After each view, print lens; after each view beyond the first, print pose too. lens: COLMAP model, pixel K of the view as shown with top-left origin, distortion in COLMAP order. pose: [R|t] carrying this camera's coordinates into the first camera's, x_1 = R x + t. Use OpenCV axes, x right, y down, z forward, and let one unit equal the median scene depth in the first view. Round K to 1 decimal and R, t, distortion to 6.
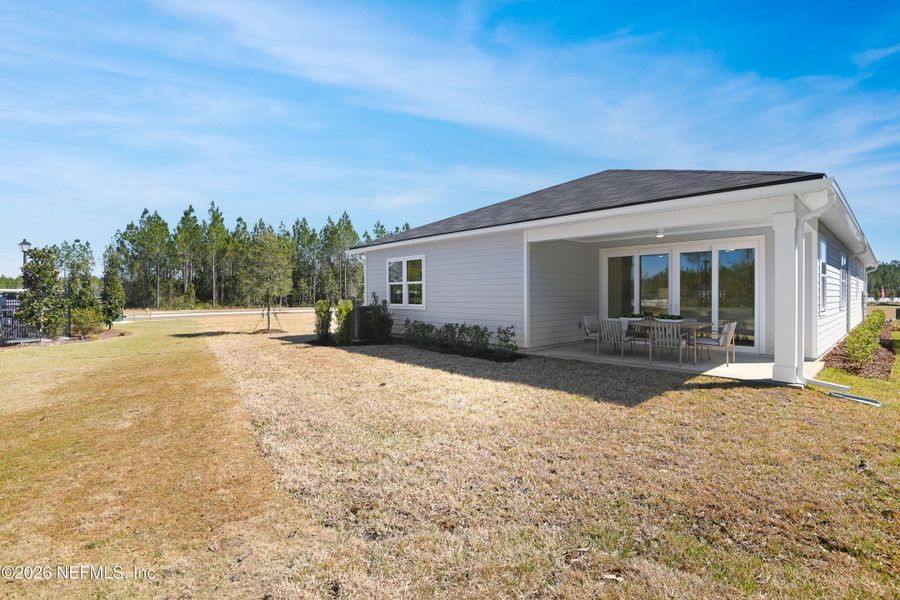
lens RADIAL K [[432.9, 0, 450.0], [0, 432.9, 300.0], [0, 0, 1]] dist [0.000103, -0.000150]
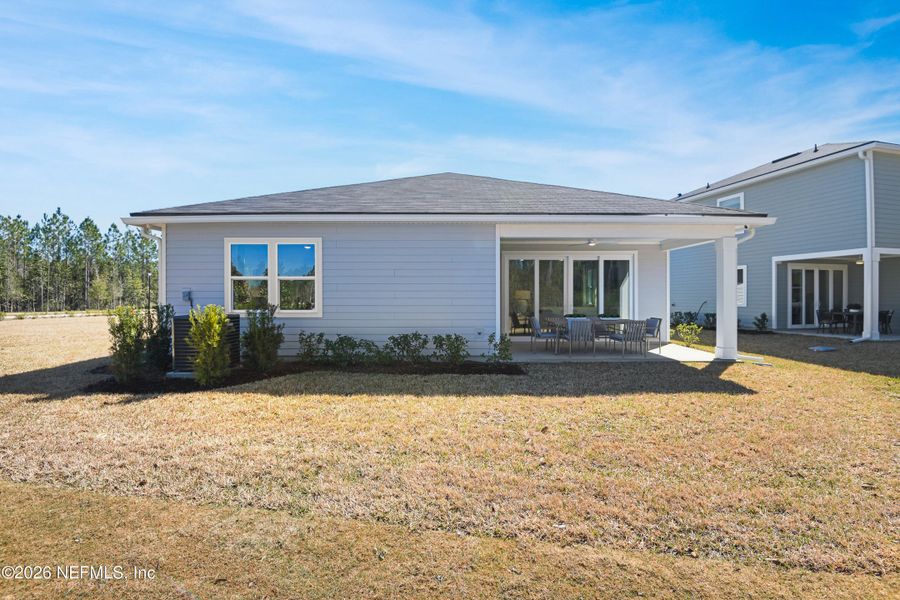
lens RADIAL K [[432.9, 0, 450.0], [0, 432.9, 300.0], [0, 0, 1]] dist [0.000103, -0.000150]
pose [[0.686346, -0.004860, 0.727259, -0.440090], [0.006829, 0.999977, 0.000238, -0.004256], [-0.727243, 0.004803, 0.686363, 0.374096]]
